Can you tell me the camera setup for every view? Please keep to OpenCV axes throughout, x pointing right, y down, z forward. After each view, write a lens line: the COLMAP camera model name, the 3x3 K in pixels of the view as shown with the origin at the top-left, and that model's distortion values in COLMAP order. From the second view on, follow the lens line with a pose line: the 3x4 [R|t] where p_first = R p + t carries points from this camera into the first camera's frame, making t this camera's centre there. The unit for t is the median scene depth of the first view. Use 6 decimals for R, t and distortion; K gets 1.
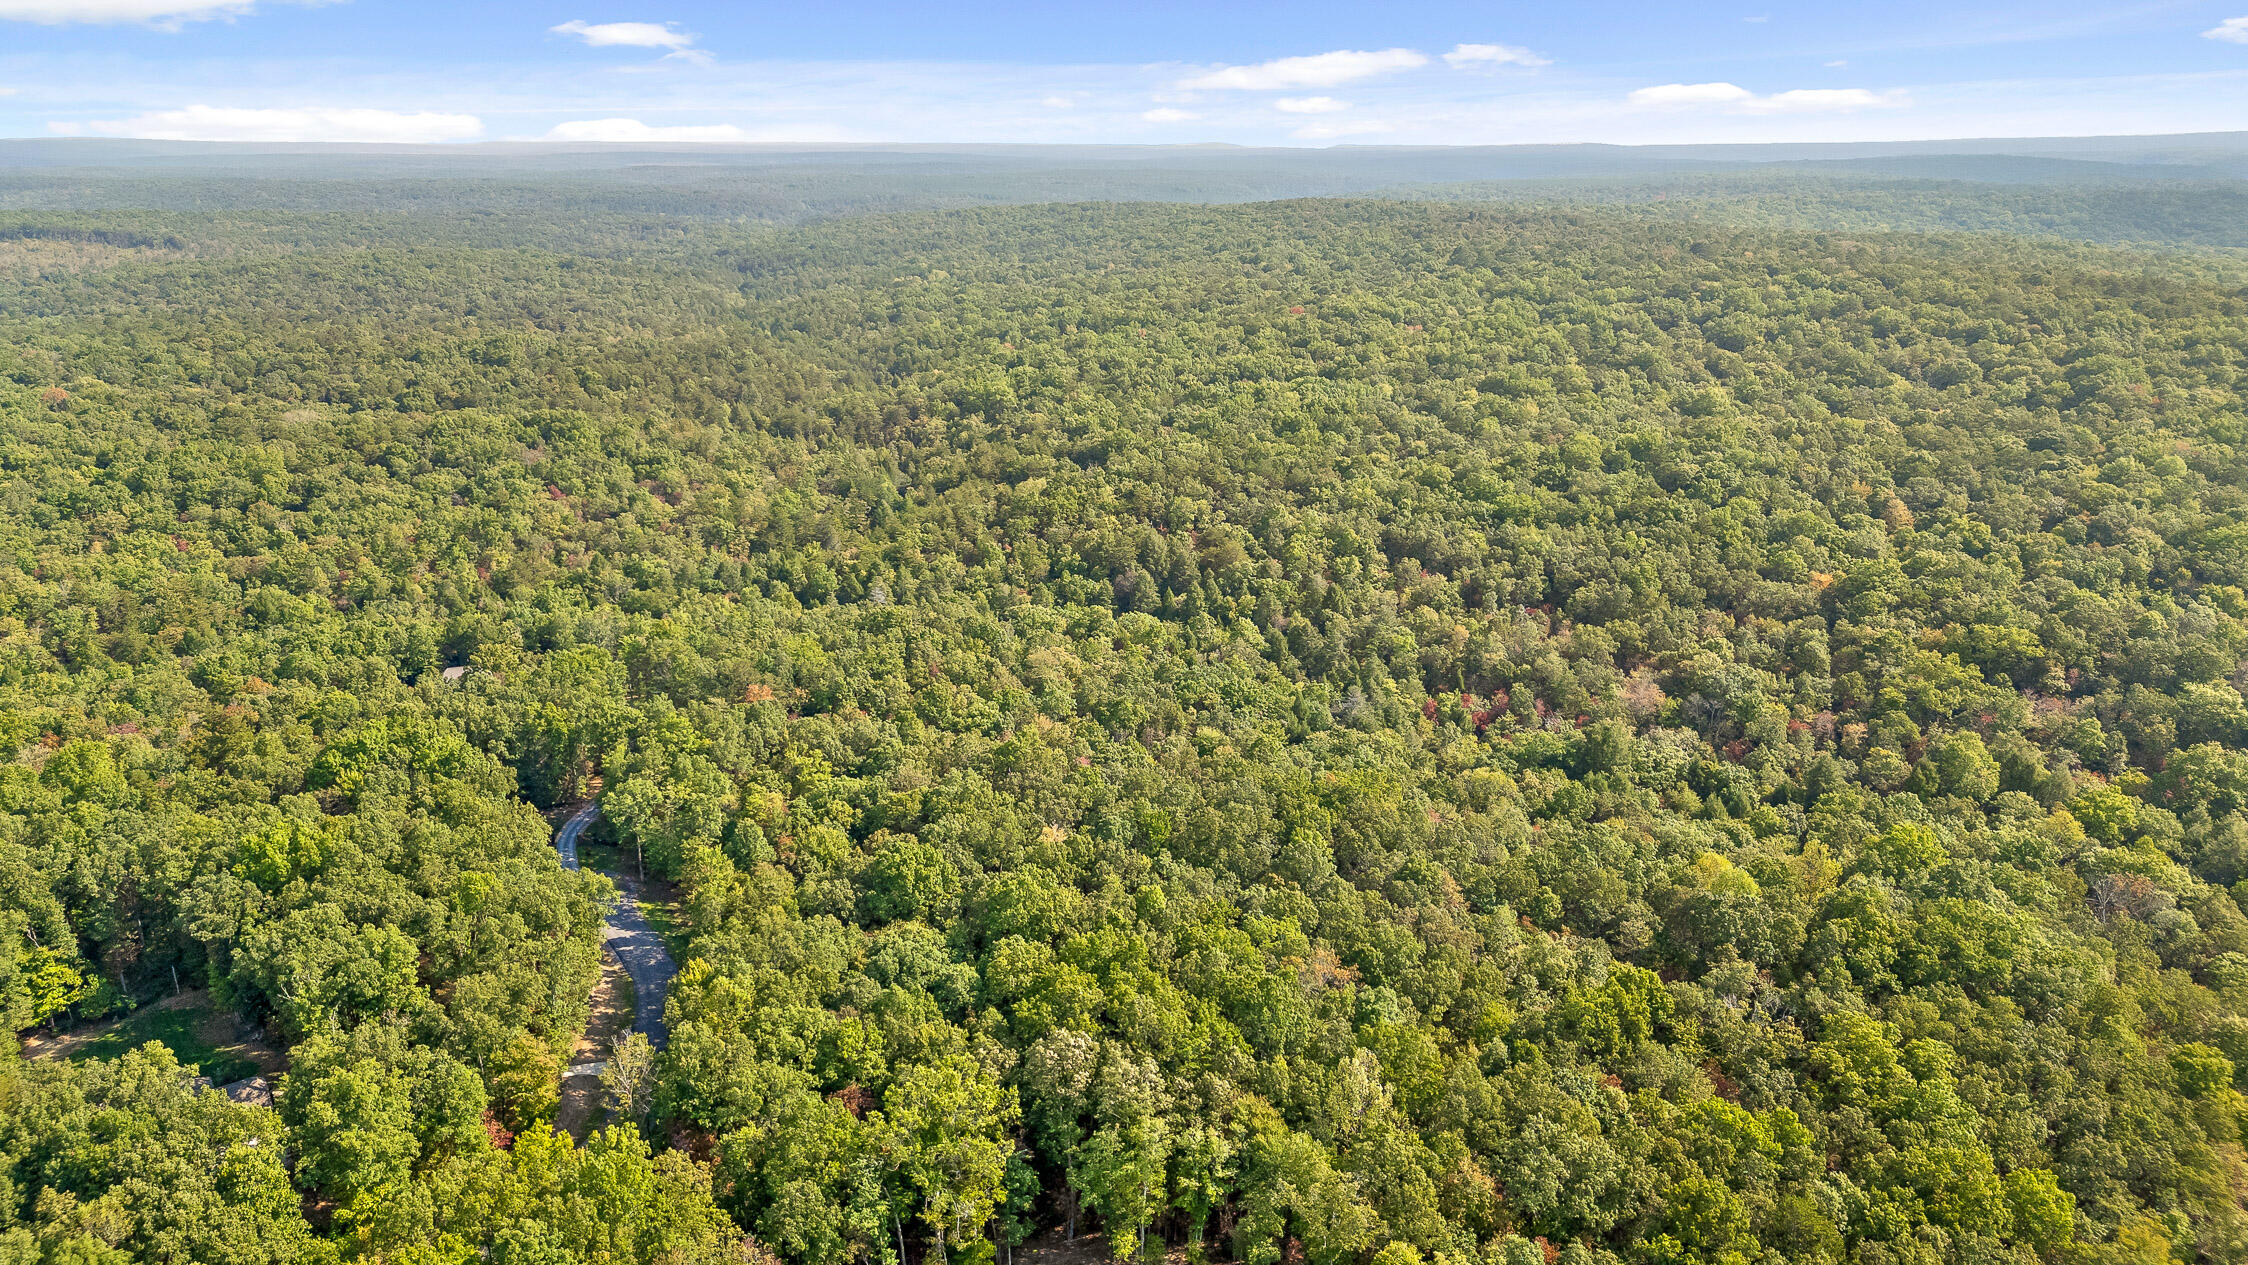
lens RADIAL K [[1563.7, 0, 1124.0], [0, 1563.7, 632.5], [0, 0, 1]] dist [0.089324, -0.097977]
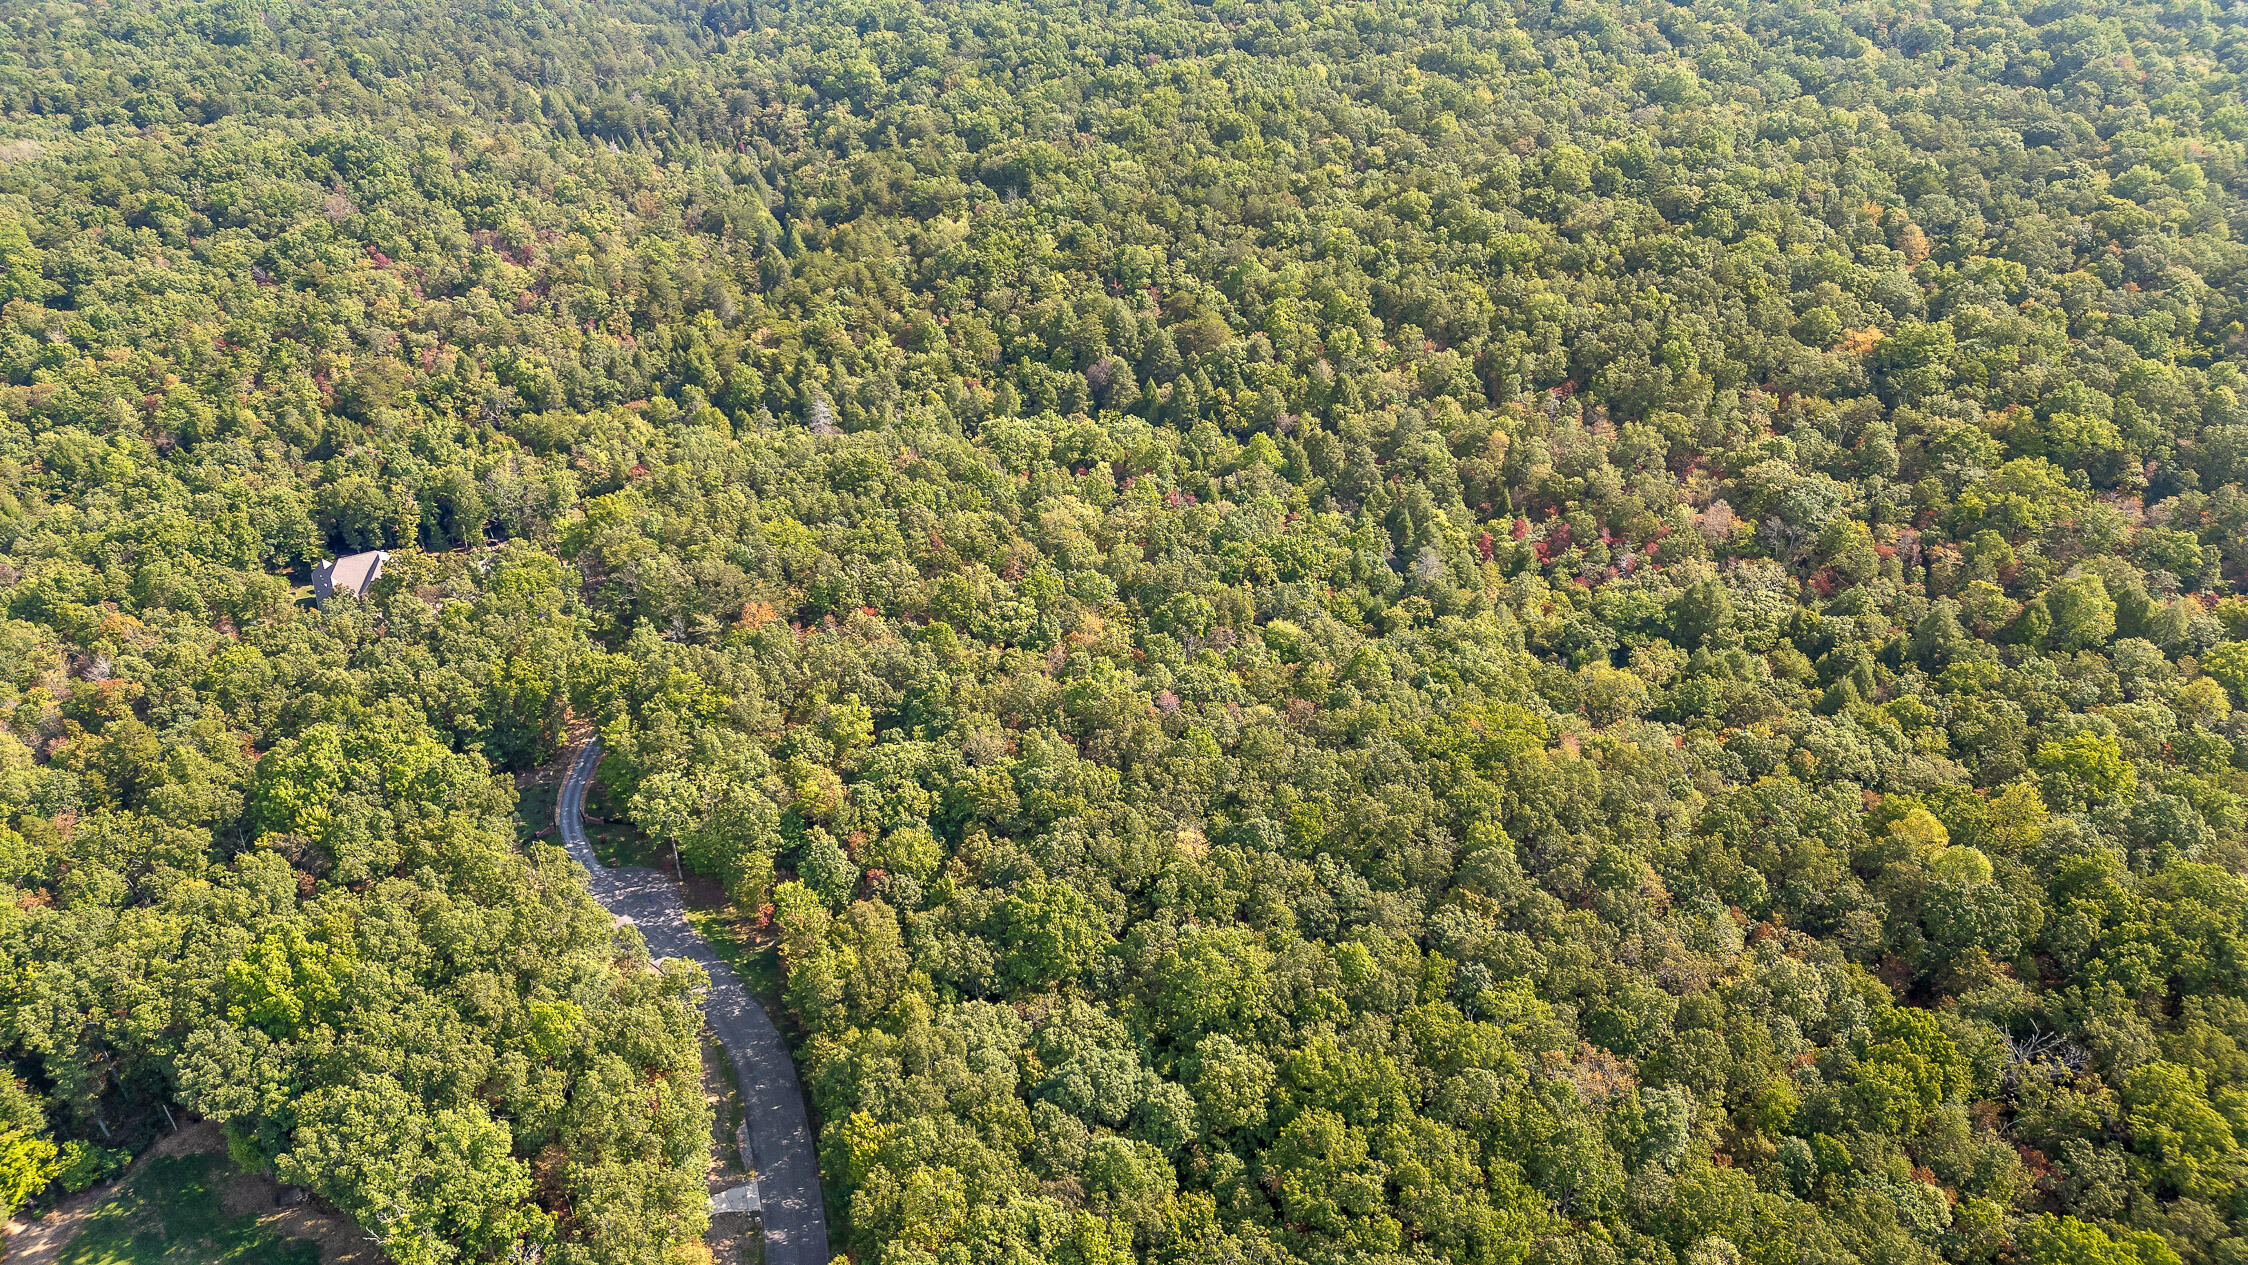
lens RADIAL K [[1552.6, 0, 1124.0], [0, 1552.6, 632.5], [0, 0, 1]] dist [0.071872, -0.068155]
pose [[0.990215, -0.080706, 0.113846, -0.114864], [0.048532, 0.964039, 0.261293, -0.141029], [-0.130840, -0.253211, 0.958522, 0.137165]]
